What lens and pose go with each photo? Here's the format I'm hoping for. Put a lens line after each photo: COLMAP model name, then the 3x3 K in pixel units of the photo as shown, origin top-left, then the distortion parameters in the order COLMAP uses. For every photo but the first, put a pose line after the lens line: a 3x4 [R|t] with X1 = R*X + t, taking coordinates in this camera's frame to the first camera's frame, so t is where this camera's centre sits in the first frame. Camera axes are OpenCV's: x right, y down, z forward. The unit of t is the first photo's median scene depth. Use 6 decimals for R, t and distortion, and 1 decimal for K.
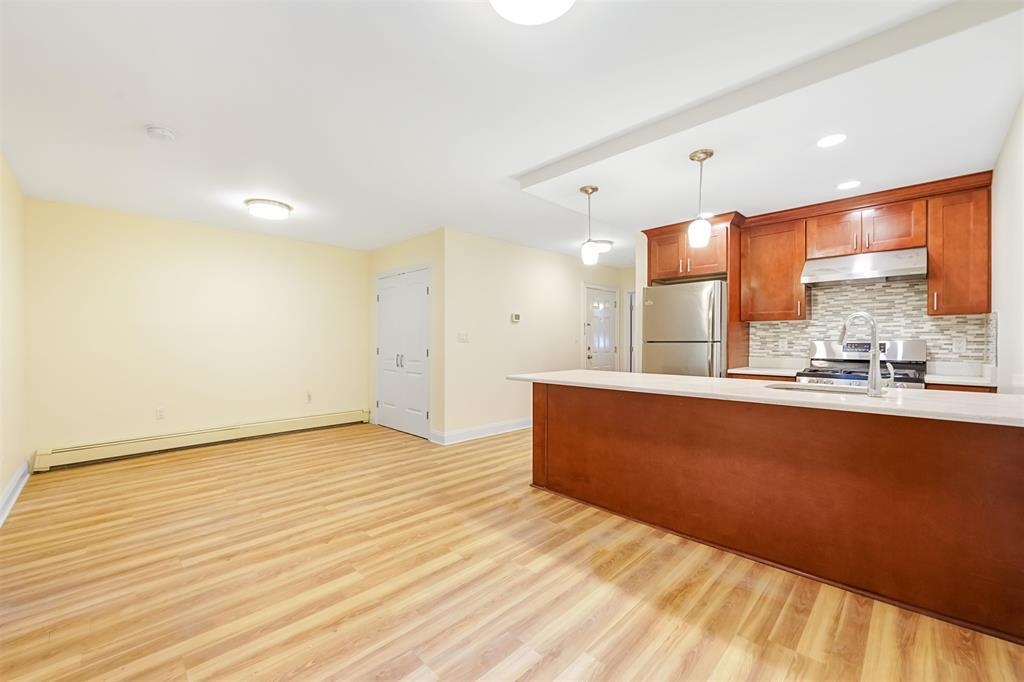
lens RADIAL K [[412.8, 0, 496.8], [0, 412.8, 342.8], [0, 0, 1]] dist [-0.004350, -0.000015]
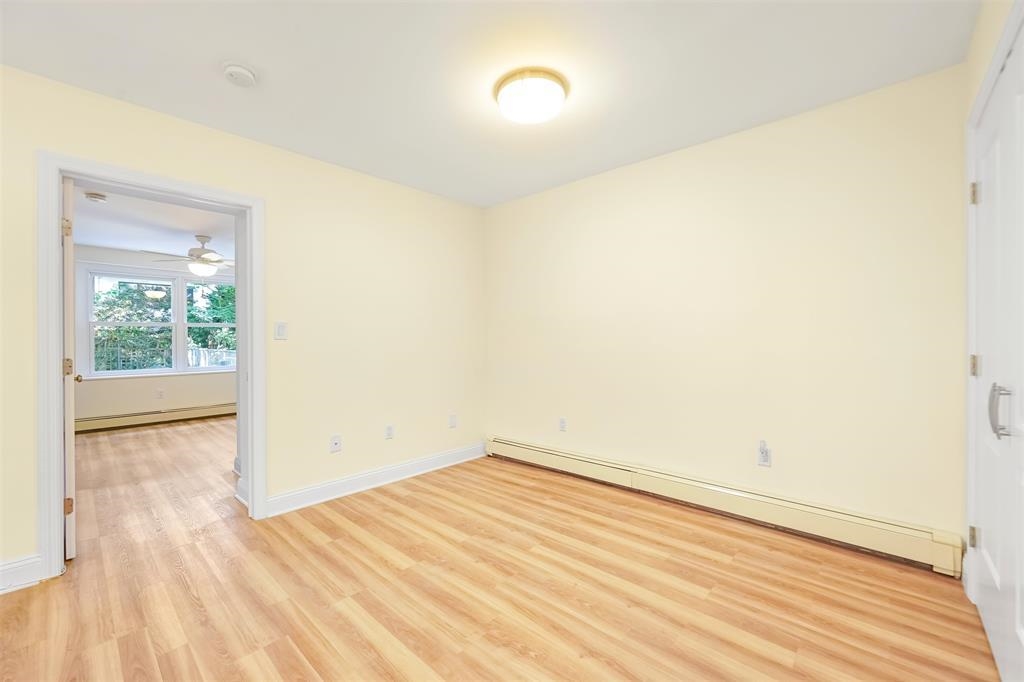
lens RADIAL K [[412.8, 0, 511.0], [0, 412.8, 338.0], [0, 0, 1]] dist [-0.004350, -0.000015]
pose [[0.046314, 0.001235, -0.998926, -0.003491], [0.003372, 0.999993, 0.001392, -0.002434], [0.998921, -0.003433, 0.046310, 1.227260]]
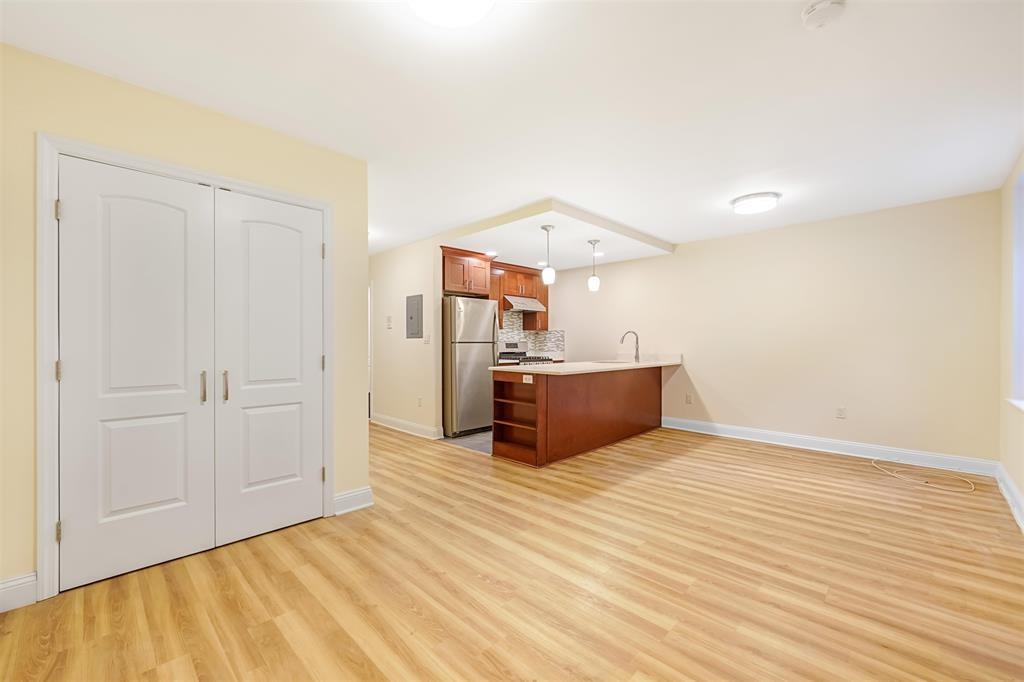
lens RADIAL K [[412.8, 0, 514.9], [0, 412.8, 343.2], [0, 0, 1]] dist [-0.004350, -0.000015]
pose [[-0.028374, -0.000455, 0.999597, -1.188720], [0.002460, 0.999997, 0.000525, -0.000488], [-0.999594, 0.002474, -0.028373, 1.234960]]
